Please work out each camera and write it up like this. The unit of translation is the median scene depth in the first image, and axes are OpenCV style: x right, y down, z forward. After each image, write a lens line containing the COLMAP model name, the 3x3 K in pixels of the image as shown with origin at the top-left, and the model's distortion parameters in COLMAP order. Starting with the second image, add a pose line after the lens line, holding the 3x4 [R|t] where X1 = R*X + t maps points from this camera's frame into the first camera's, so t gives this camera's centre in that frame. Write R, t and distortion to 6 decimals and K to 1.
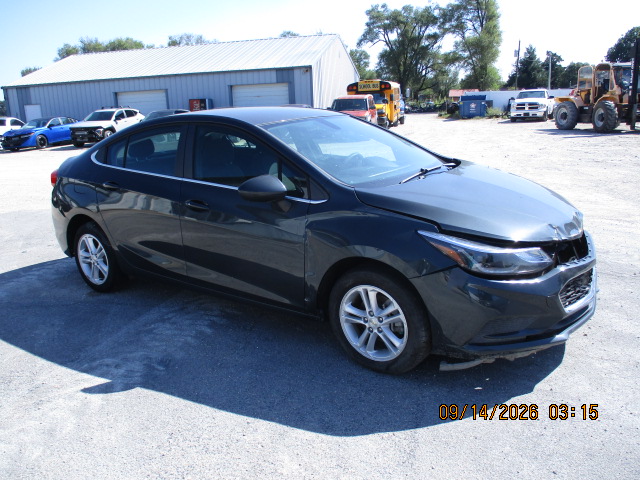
lens RADIAL K [[555.8, 0, 316.4], [0, 555.8, 238.4], [0, 0, 1]] dist [-0.045813, 0.013104]
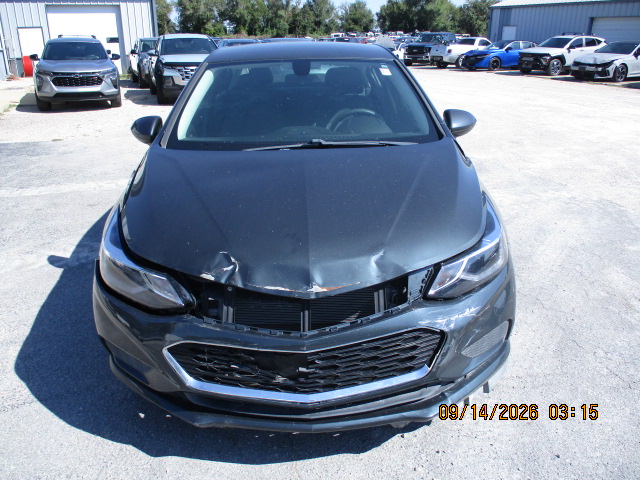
lens RADIAL K [[548.8, 0, 322.3], [0, 548.8, 247.7], [0, 0, 1]] dist [-0.030175, -0.001392]
pose [[0.616898, 0.329050, -0.714957, 0.128977], [-0.220531, 0.944287, 0.244312, -0.029094], [0.755515, 0.006955, 0.655095, 0.092015]]
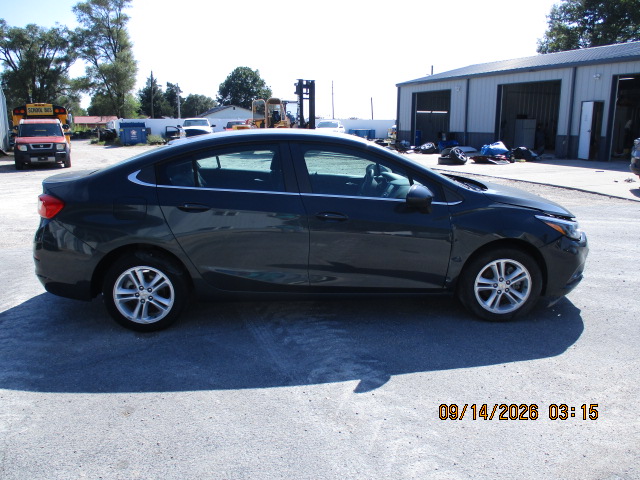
lens RADIAL K [[548.8, 0, 322.3], [0, 548.8, 247.7], [0, 0, 1]] dist [-0.030175, -0.001392]
pose [[0.768507, -0.112701, 0.629838, -0.159619], [0.131514, 0.991170, 0.016888, -0.003898], [-0.626180, 0.069854, 0.776543, 0.029518]]
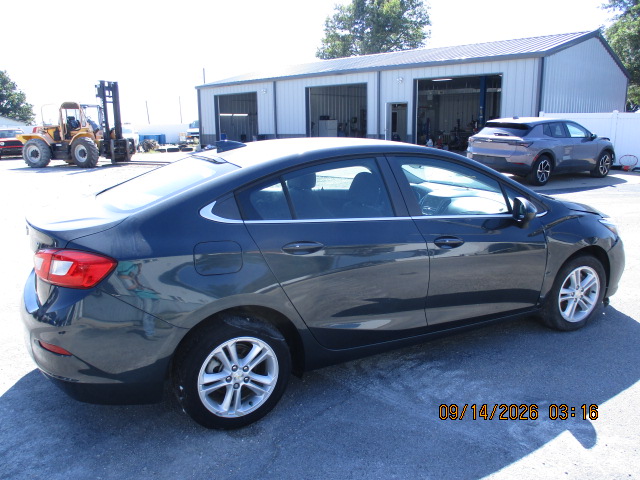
lens RADIAL K [[545.2, 0, 323.5], [0, 545.2, 243.0], [0, 0, 1]] dist [-0.025909, -0.009704]
pose [[0.445643, -0.170501, 0.878824, -0.191408], [0.219926, 0.972461, 0.077145, -0.030059], [-0.867776, 0.158897, 0.470868, 0.130514]]
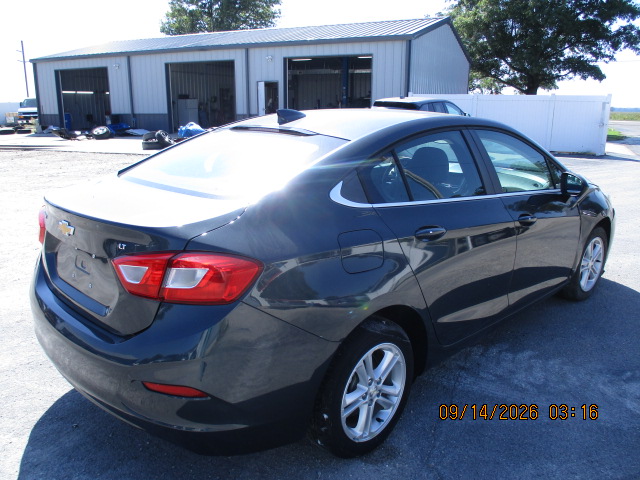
lens RADIAL K [[545.2, 0, 323.5], [0, 545.2, 243.0], [0, 0, 1]] dist [-0.025909, -0.009704]
pose [[0.172181, -0.217574, 0.960737, -0.191395], [0.237684, 0.955662, 0.173828, -0.043268], [-0.955960, 0.198422, 0.216261, 0.195814]]
